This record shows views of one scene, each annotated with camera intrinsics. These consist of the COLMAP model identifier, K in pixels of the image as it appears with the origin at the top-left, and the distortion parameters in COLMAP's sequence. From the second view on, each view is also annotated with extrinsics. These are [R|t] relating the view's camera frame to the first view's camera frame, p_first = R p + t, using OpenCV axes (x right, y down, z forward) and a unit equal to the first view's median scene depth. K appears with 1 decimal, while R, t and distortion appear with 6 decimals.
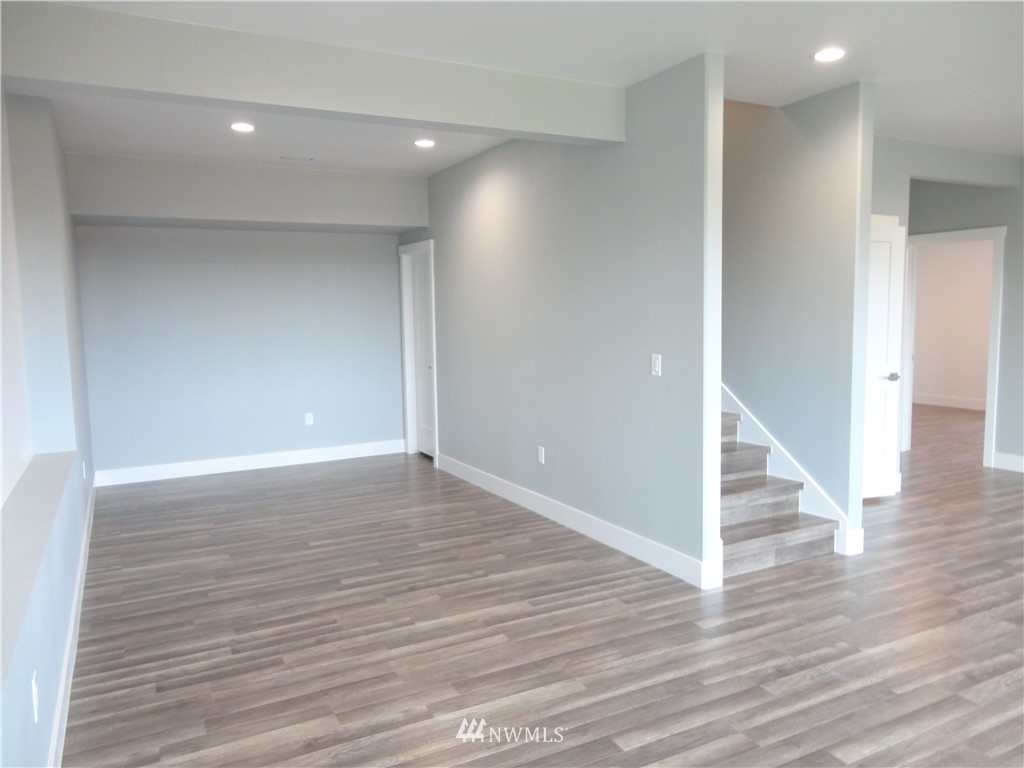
lens RADIAL K [[750.6, 0, 513.9], [0, 750.6, 383.7], [0, 0, 1]] dist [0.009555, -0.002009]
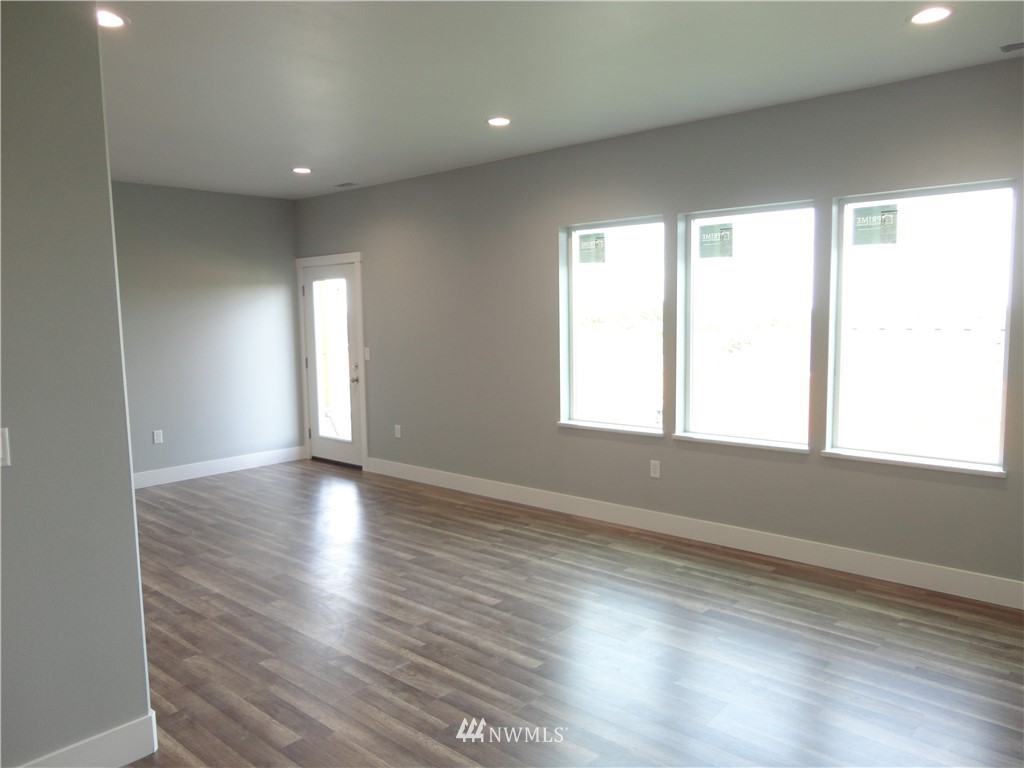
lens RADIAL K [[750.6, 0, 510.3], [0, 750.6, 384.9], [0, 0, 1]] dist [0.009555, -0.002009]
pose [[-0.349822, -0.072316, 0.934021, -0.573236], [0.110287, 0.986904, 0.117716, -0.119795], [-0.930302, 0.144190, -0.337265, 1.067118]]
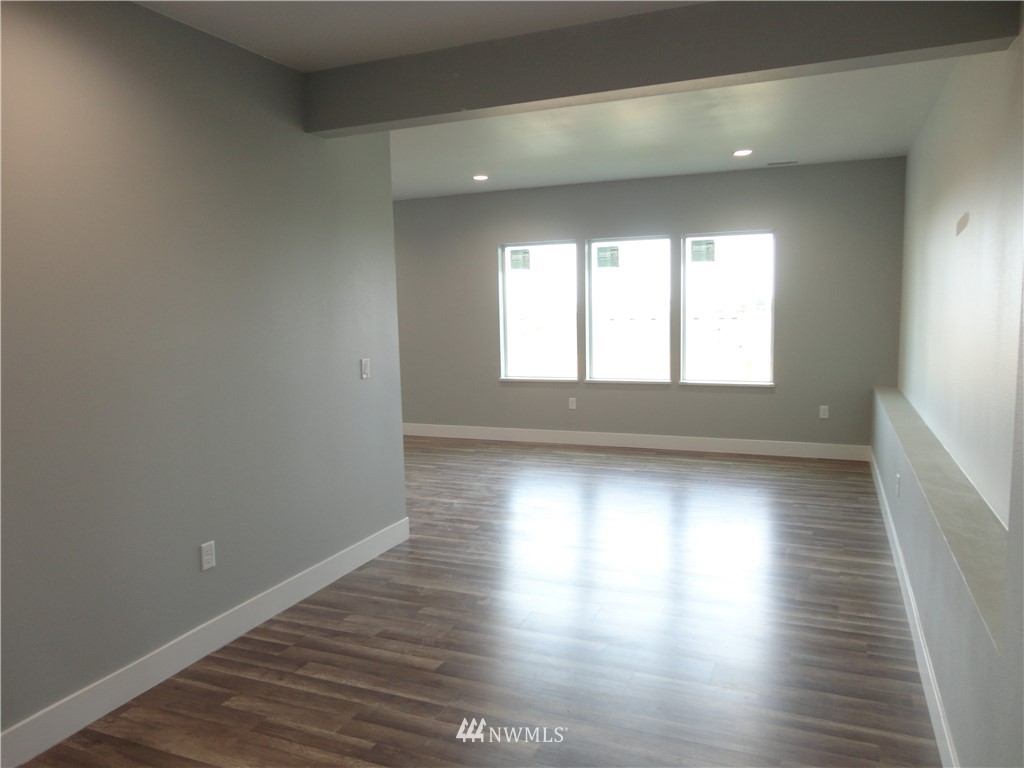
lens RADIAL K [[750.6, 0, 504.4], [0, 750.6, 380.0], [0, 0, 1]] dist [0.009555, -0.002009]
pose [[-0.623289, -0.051380, 0.780302, -0.980862], [0.106517, 0.982961, 0.149807, -0.189748], [-0.774703, 0.176489, -0.607195, 1.919976]]
